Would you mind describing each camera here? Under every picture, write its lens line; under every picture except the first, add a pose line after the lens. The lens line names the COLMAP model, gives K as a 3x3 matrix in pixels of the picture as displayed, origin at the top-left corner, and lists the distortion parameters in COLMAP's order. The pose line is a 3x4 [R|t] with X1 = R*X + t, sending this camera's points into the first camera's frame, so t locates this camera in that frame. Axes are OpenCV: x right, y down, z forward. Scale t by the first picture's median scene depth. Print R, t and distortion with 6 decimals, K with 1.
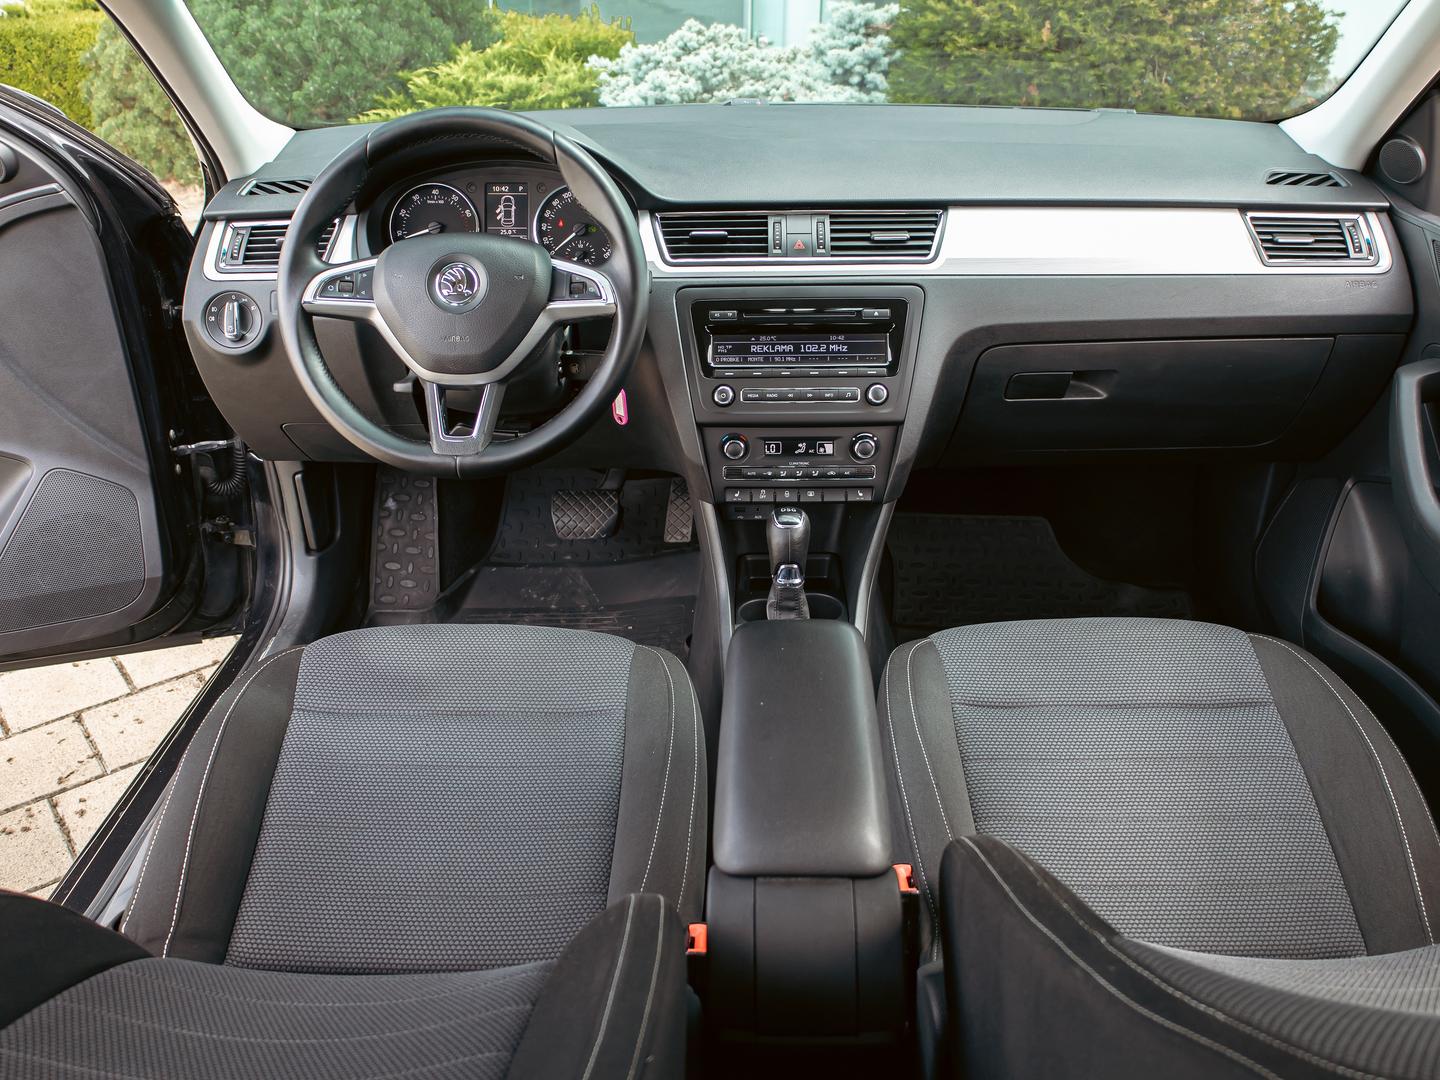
lens RADIAL K [[1653.0, 0, 778.4], [0, 1653.0, 539.3], [0, 0, 1]] dist [-0.013275, 0.009550]
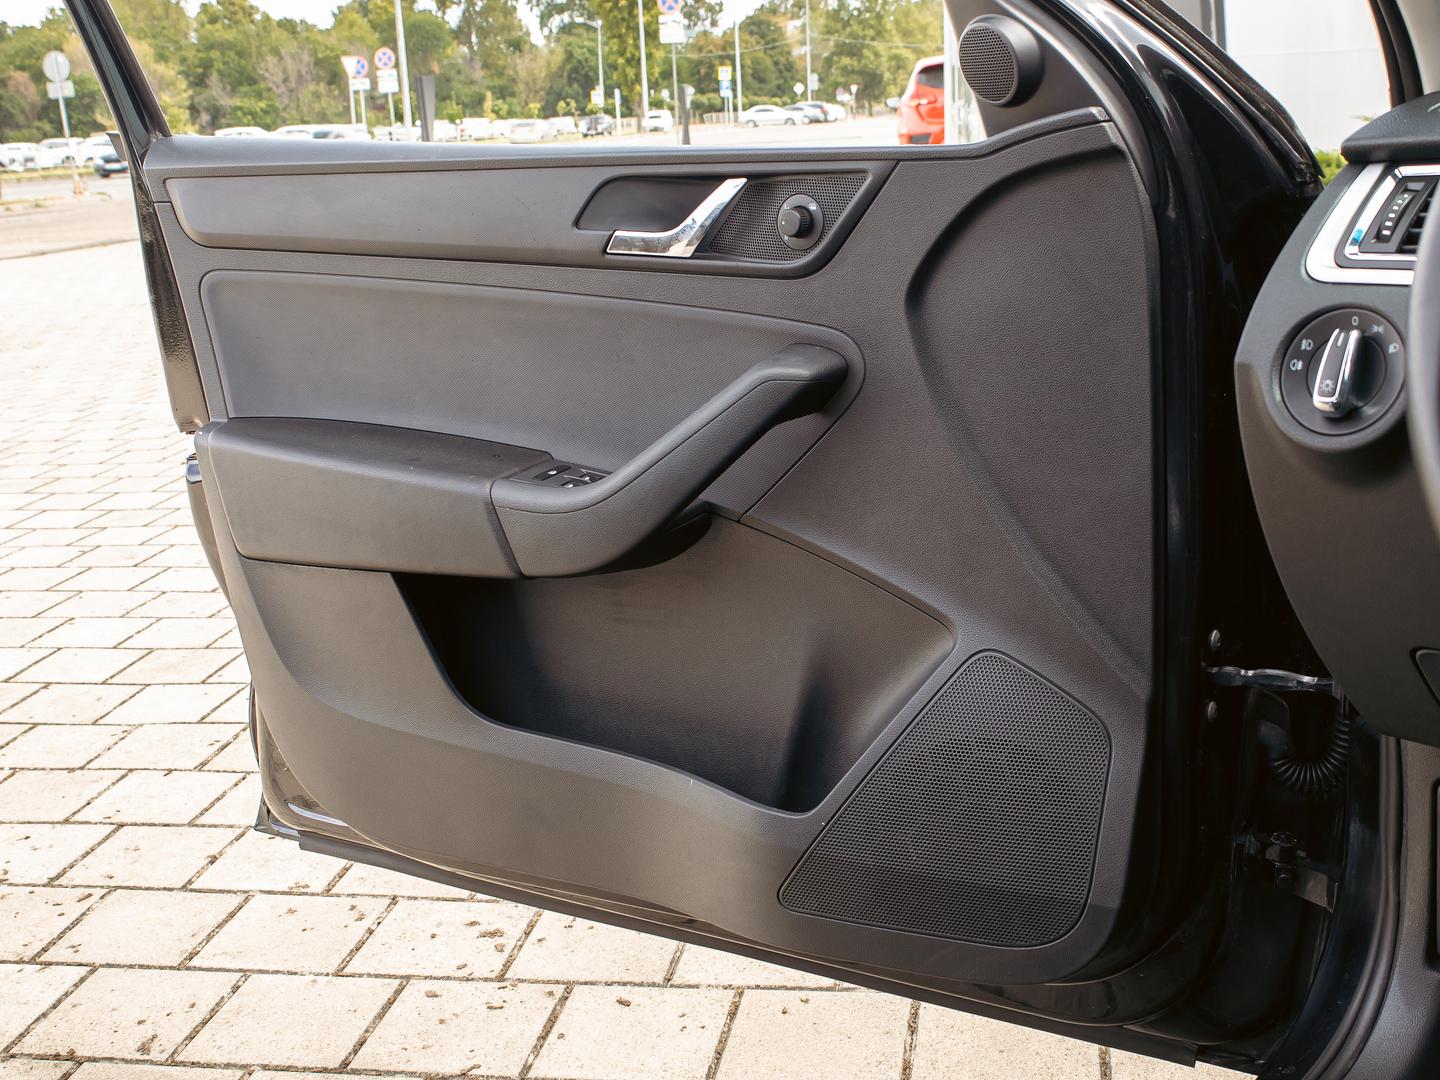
lens RADIAL K [[1653.0, 0, 778.4], [0, 1653.0, 539.3], [0, 0, 1]] dist [-0.013275, 0.009550]
pose [[0.685421, 0.144346, -0.713696, -0.108287], [-0.298095, 0.949880, -0.094170, -0.006049], [0.664333, 0.277295, 0.694096, 0.571767]]
